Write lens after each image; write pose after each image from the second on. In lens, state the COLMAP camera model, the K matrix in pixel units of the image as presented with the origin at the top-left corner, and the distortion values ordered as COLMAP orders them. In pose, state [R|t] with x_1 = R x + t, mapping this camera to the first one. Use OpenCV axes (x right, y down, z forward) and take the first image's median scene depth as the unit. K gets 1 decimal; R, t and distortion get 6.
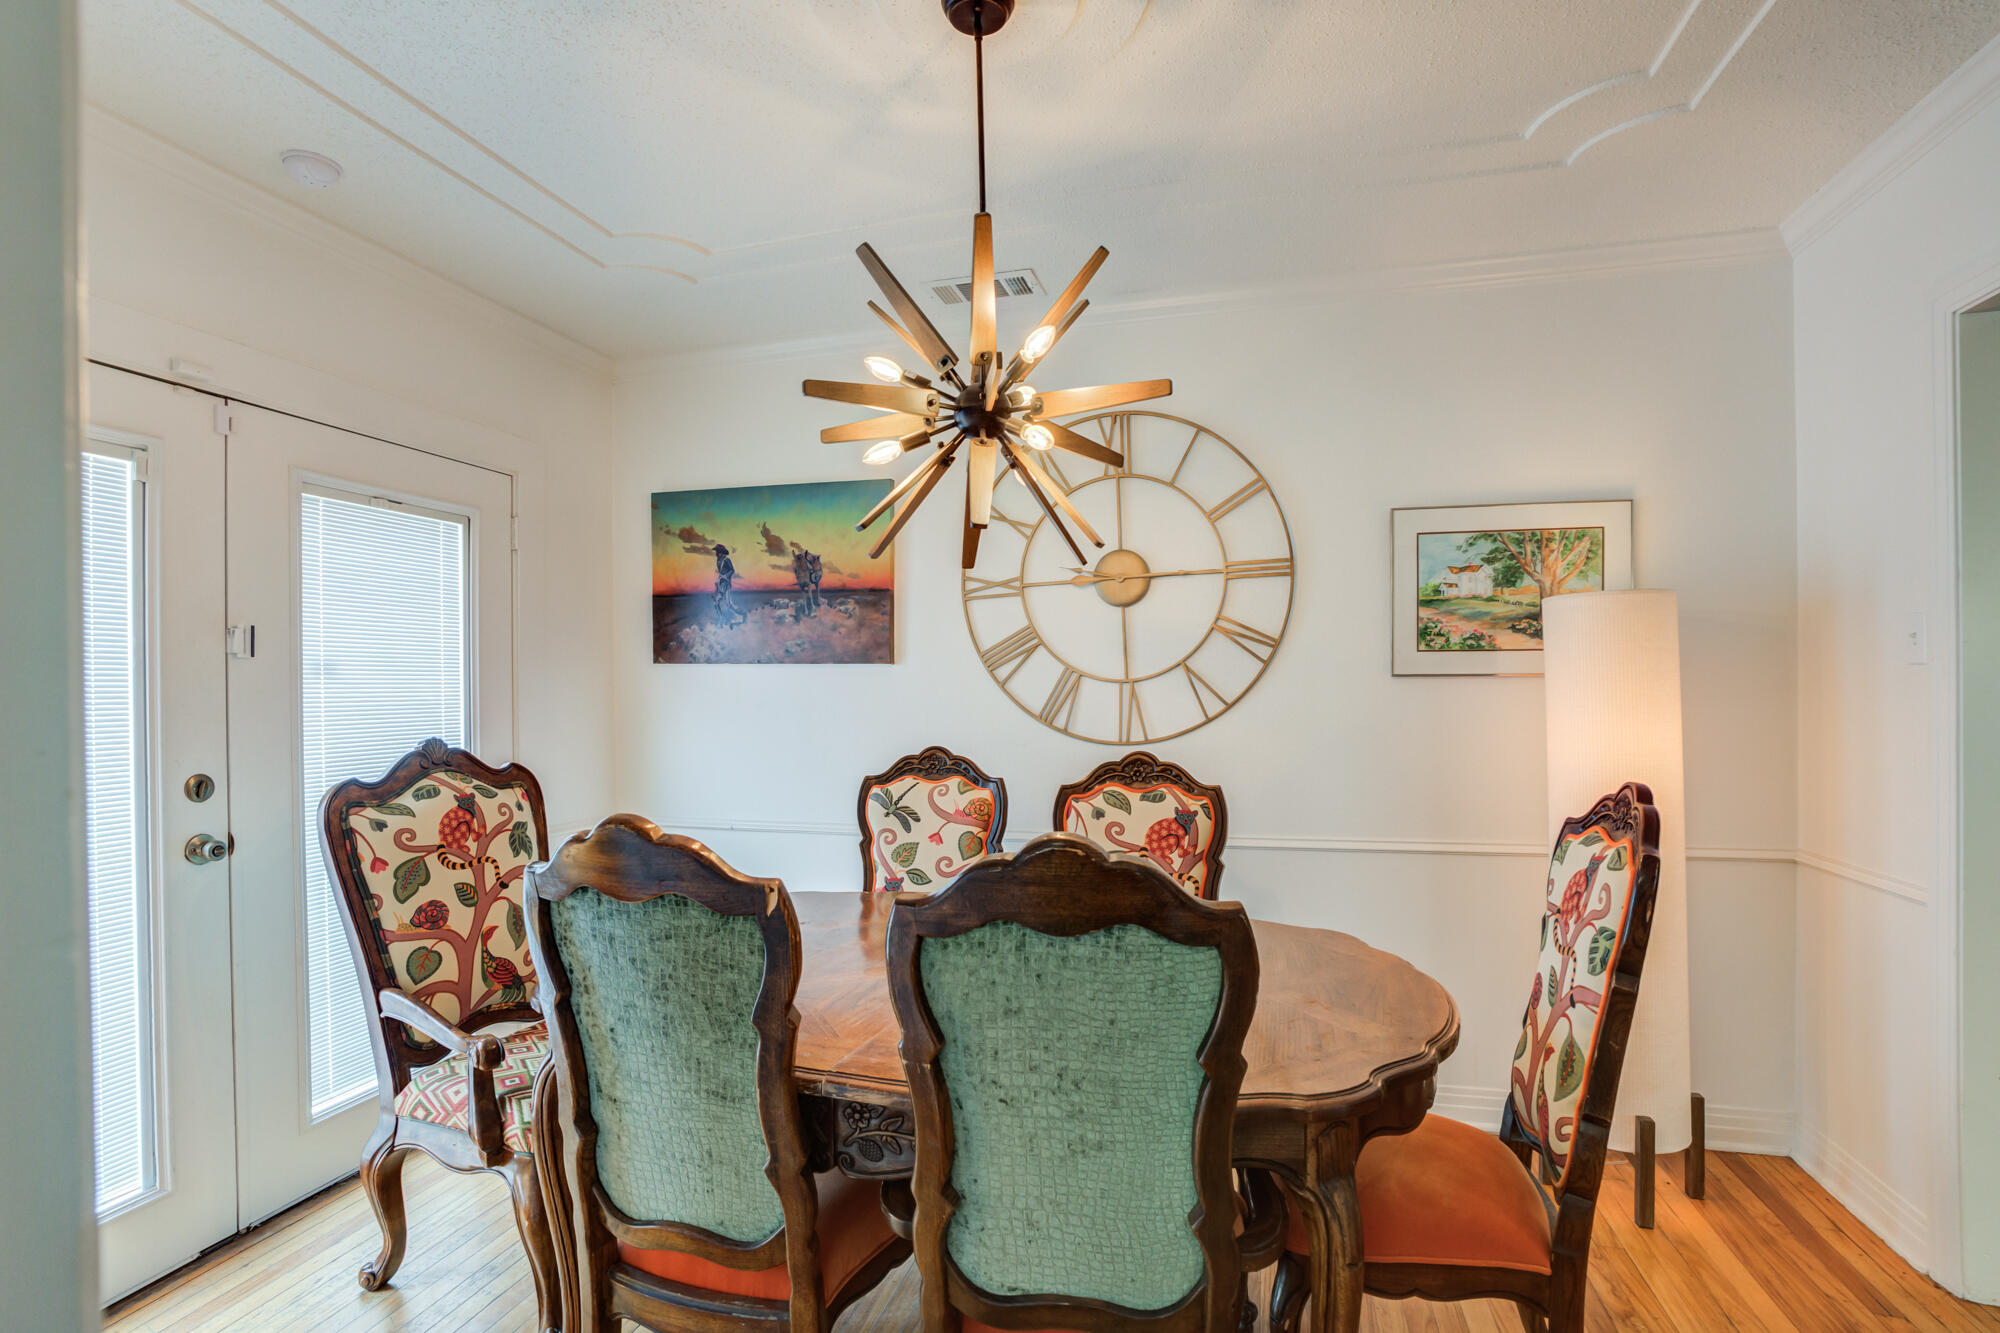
lens RADIAL K [[946.1, 0, 998.8], [0, 946.1, 674.6], [0, 0, 1]] dist [-0.074403, 0.030240]
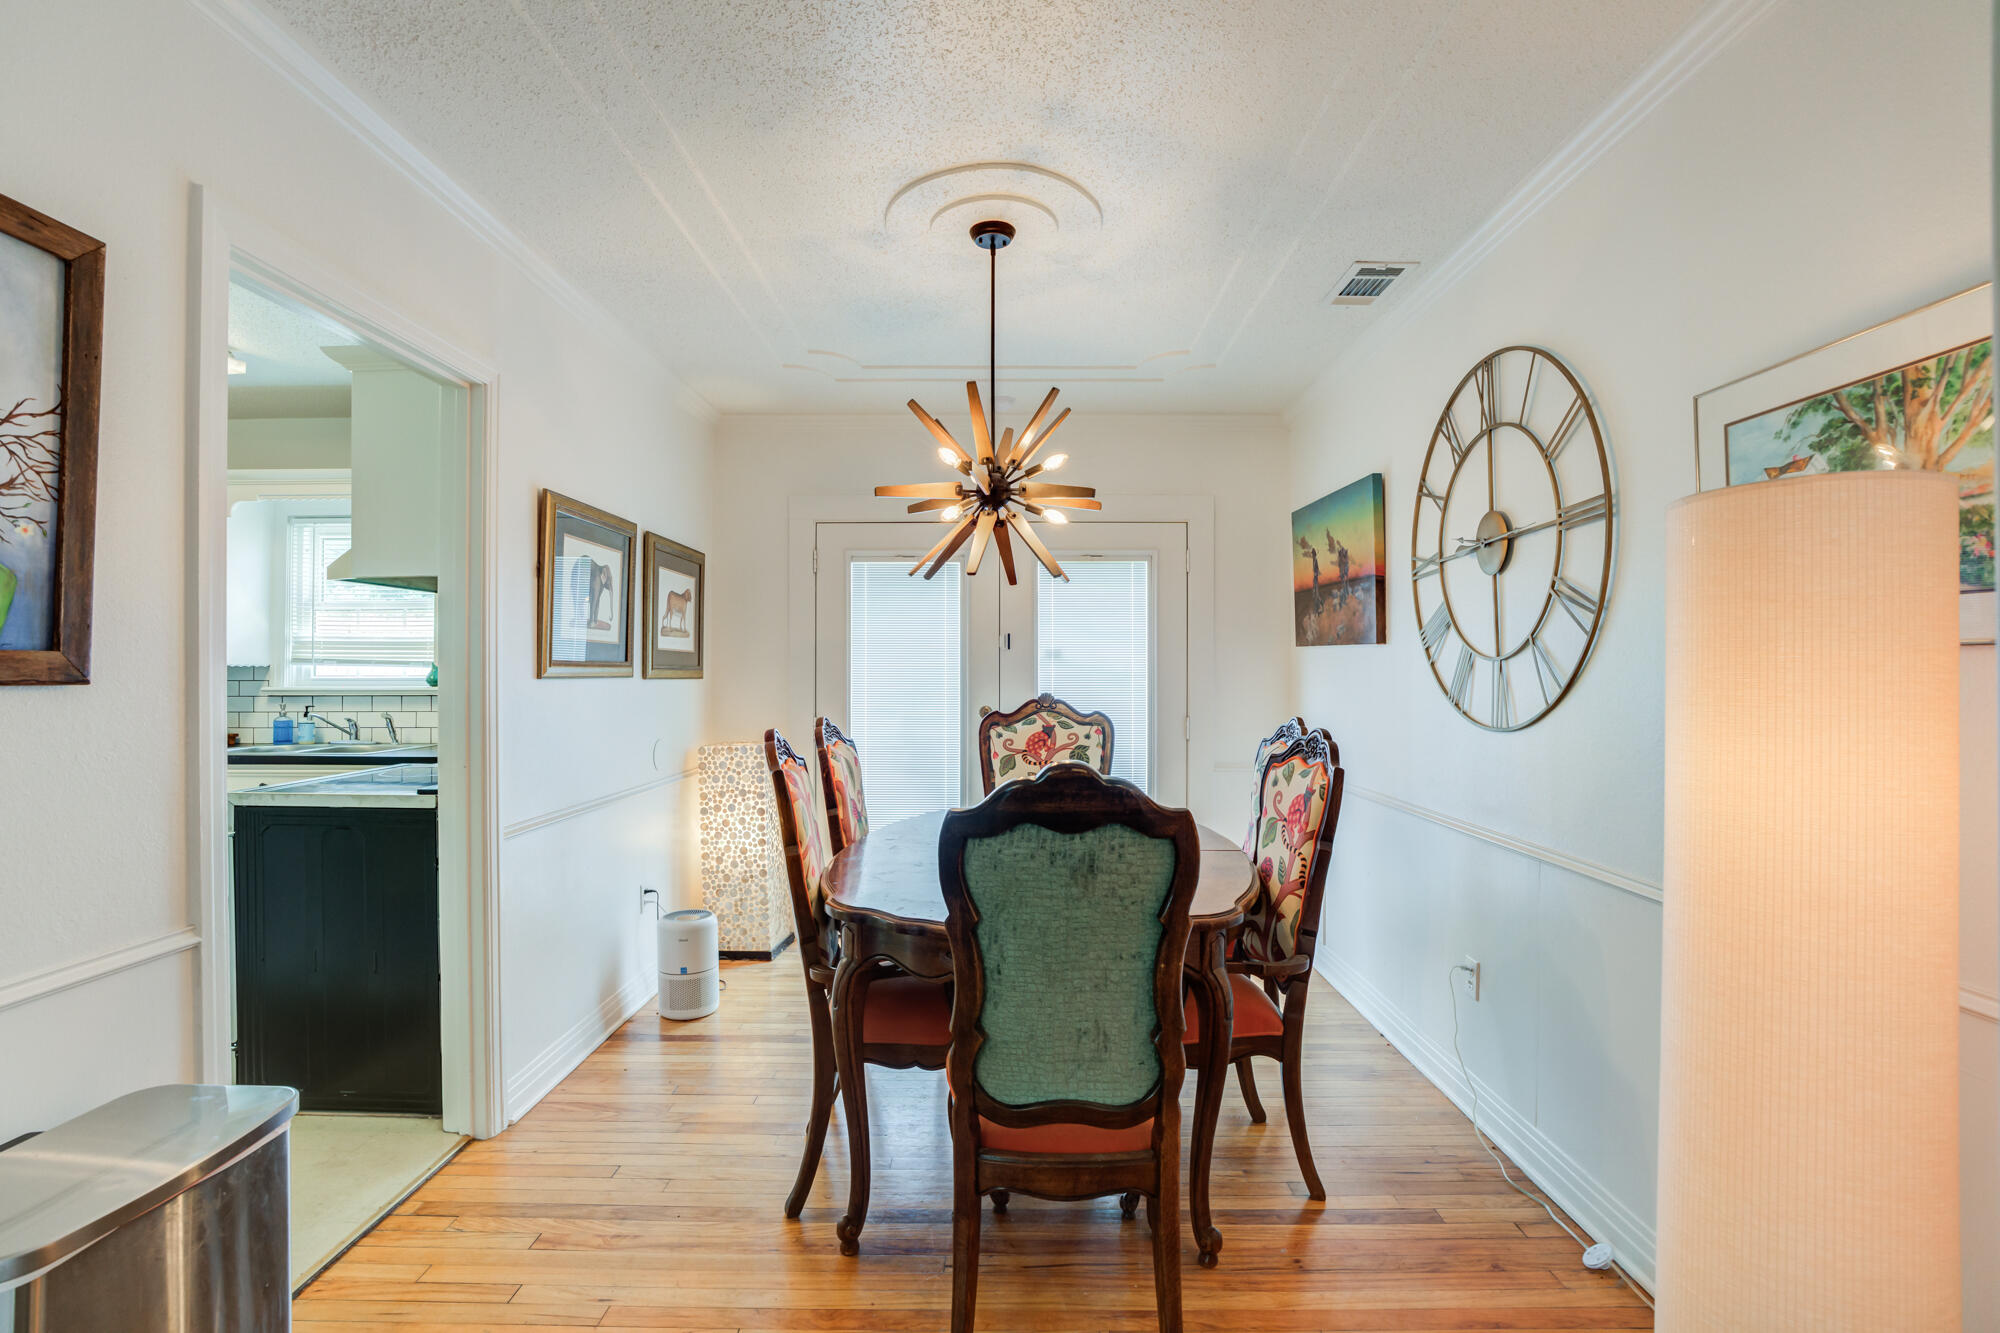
lens RADIAL K [[918.5, 0, 1006.1], [0, 918.5, 660.3], [0, 0, 1]] dist [-0.069048, 0.020759]
pose [[0.265712, -0.003126, -0.964048, 0.911795], [0.011184, 0.999937, -0.000160, 0.003305], [0.963988, -0.010739, 0.265730, 0.372265]]
